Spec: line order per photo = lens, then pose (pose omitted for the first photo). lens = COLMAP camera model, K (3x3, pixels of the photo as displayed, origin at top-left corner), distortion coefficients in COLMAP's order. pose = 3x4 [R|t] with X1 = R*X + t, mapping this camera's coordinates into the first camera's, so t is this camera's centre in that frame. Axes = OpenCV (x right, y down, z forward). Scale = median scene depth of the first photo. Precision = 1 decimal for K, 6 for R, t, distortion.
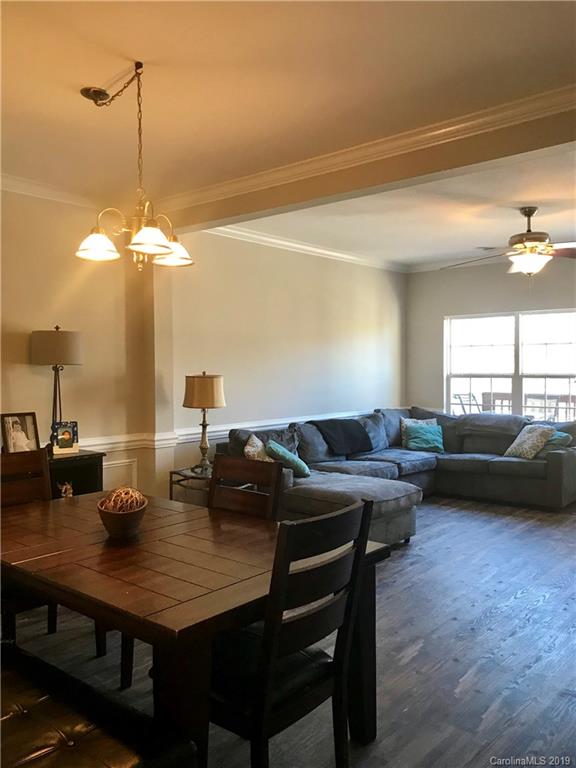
lens RADIAL K [[630.5, 0, 290.9], [0, 630.5, 381.0], [0, 0, 1]] dist [0.041349, -0.066054]
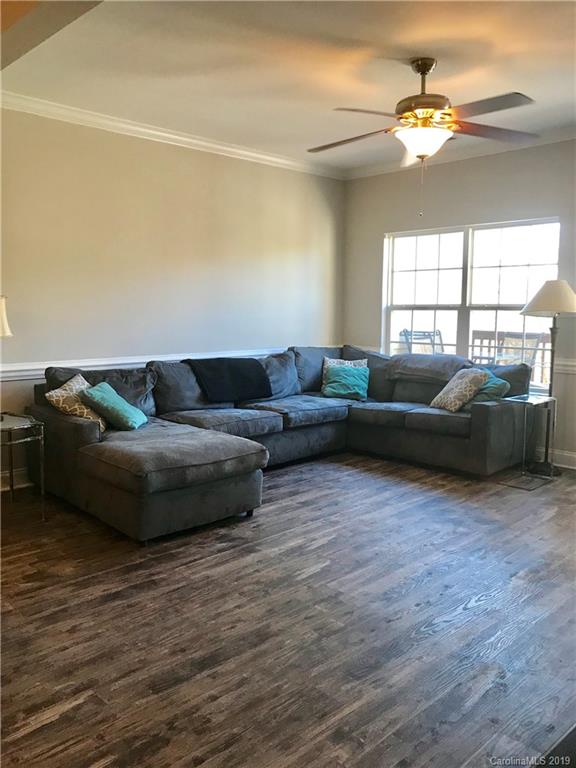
lens RADIAL K [[628.2, 0, 288.0], [0, 628.2, 384.0], [0, 0, 1]] dist [0.049936, -0.003310]
pose [[0.995827, 0.019435, -0.089173, 0.226772], [-0.010528, 0.995003, 0.099286, 0.012450], [0.090657, -0.097933, 0.991055, 0.194520]]
